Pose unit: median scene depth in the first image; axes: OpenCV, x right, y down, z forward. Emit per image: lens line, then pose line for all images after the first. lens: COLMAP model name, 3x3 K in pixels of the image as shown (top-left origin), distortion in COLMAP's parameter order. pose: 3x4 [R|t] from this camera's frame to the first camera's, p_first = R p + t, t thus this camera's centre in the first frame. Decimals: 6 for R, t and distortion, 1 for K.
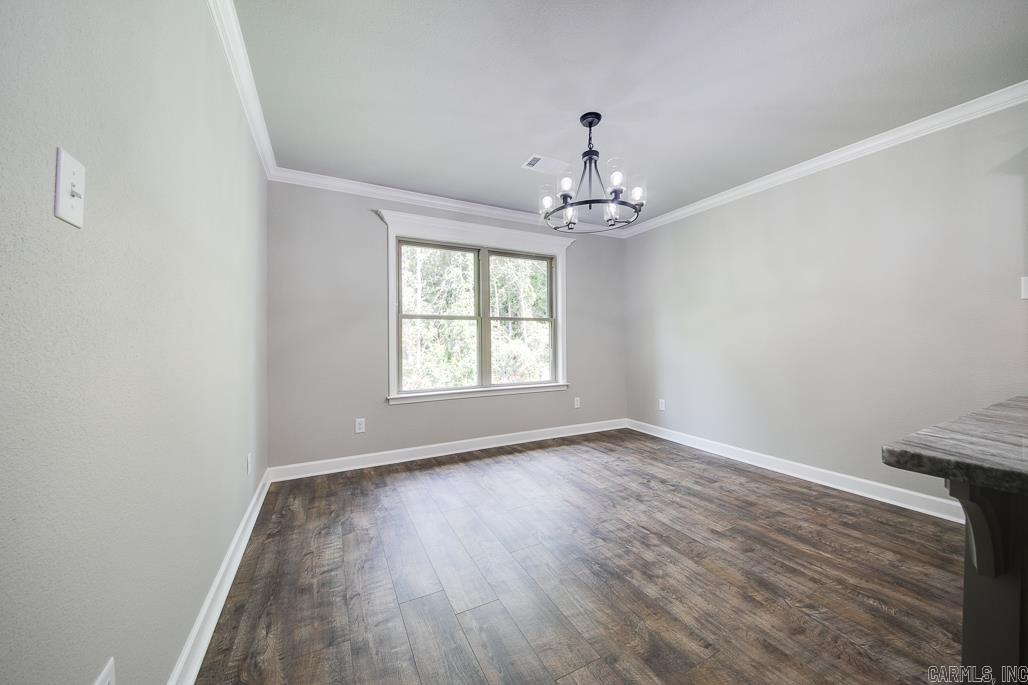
lens RADIAL K [[362.2, 0, 512.7], [0, 362.2, 339.8], [0, 0, 1]] dist [0.010834, -0.011044]
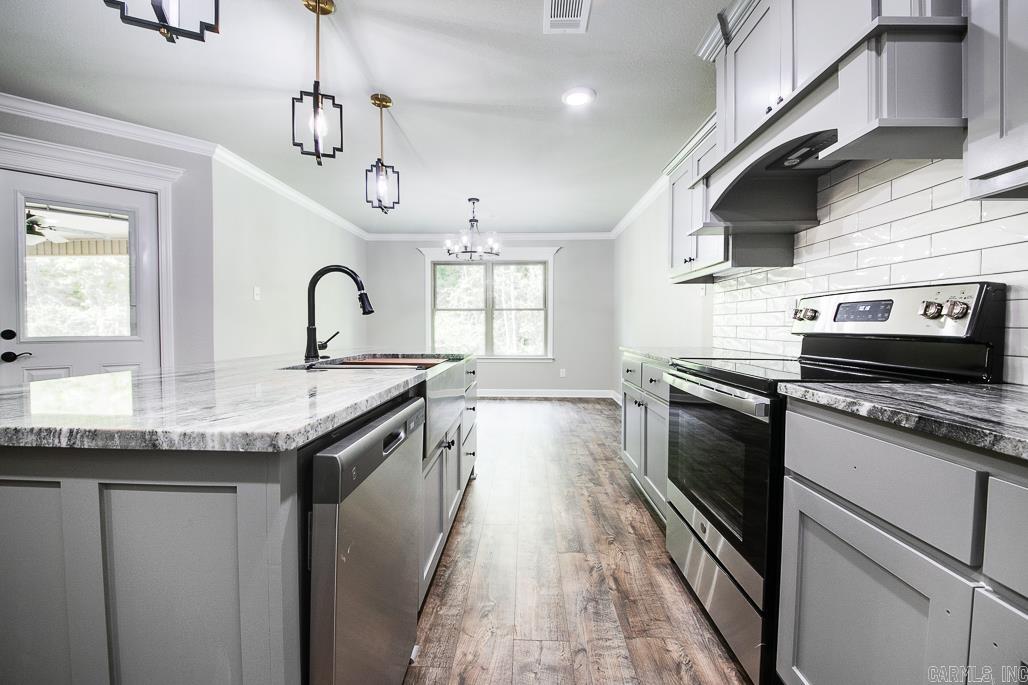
lens RADIAL K [[394.7, 0, 513.9], [0, 394.7, 335.4], [0, 0, 1]] dist [0.013812, -0.011758]
pose [[0.875989, 0.019478, -0.481937, 0.983189], [-0.005411, 0.999518, 0.030561, -0.004817], [0.482300, -0.024164, 0.875673, -0.455350]]
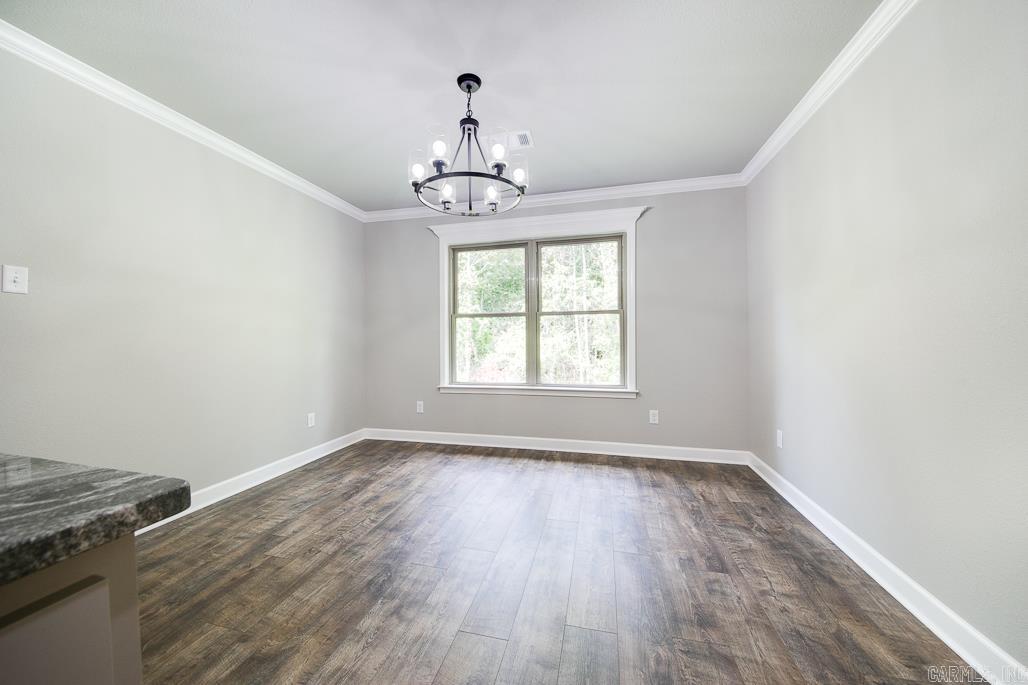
lens RADIAL K [[362.2, 0, 512.7], [0, 362.2, 339.8], [0, 0, 1]] dist [0.010834, -0.011044]
pose [[0.756435, 0.003537, -0.654060, 0.637887], [0.005166, 0.999922, 0.011382, -0.002947], [0.654049, -0.011989, 0.756357, 0.296292]]
